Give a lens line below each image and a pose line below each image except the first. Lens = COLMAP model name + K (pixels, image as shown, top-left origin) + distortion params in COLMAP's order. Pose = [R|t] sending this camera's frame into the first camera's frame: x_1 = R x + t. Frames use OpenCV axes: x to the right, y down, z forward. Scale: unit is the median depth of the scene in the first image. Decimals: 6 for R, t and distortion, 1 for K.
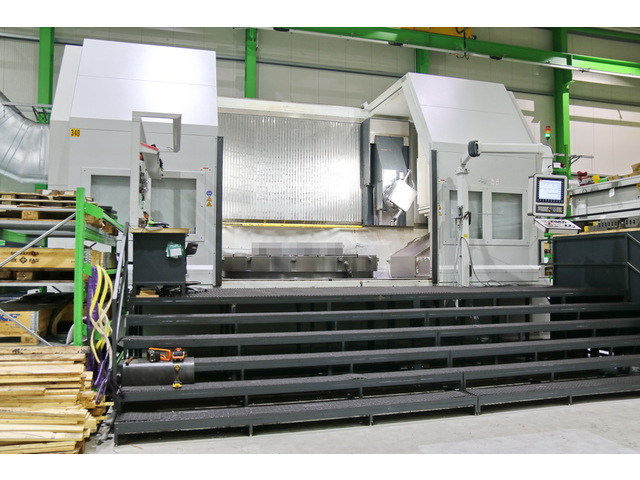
lens RADIAL K [[507.1, 0, 316.9], [0, 507.1, 259.3], [0, 0, 1]] dist [-0.070399, 0.005788]
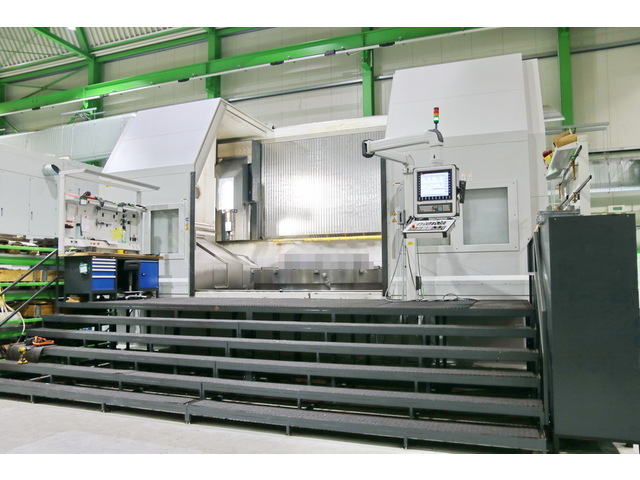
lens RADIAL K [[504.7, 0, 317.5], [0, 504.7, 249.5], [0, 0, 1]] dist [-0.087775, 0.060266]
pose [[0.807603, -0.039624, -0.588394, 0.752867], [0.016030, 0.998846, -0.045263, 0.001840], [0.589509, 0.027122, 0.807307, 0.208013]]
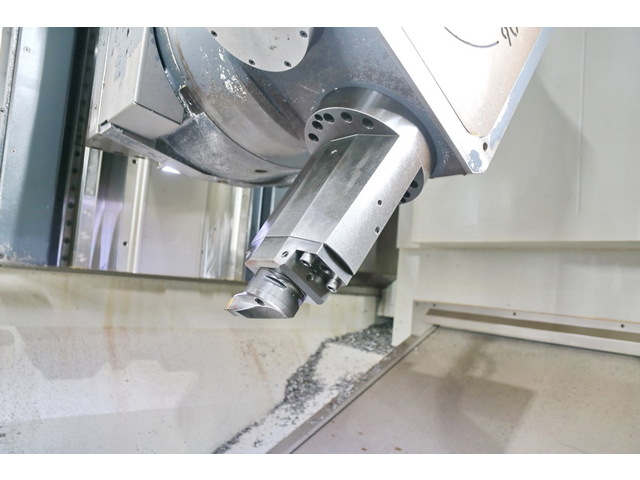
lens RADIAL K [[504.7, 0, 317.5], [0, 504.7, 249.5], [0, 0, 1]] dist [-0.087775, 0.060266]
pose [[0.910322, 0.100476, 0.401520, 0.183374], [-0.088405, 0.994902, -0.048532, -0.111919], [-0.404350, 0.008683, 0.914563, 1.336561]]
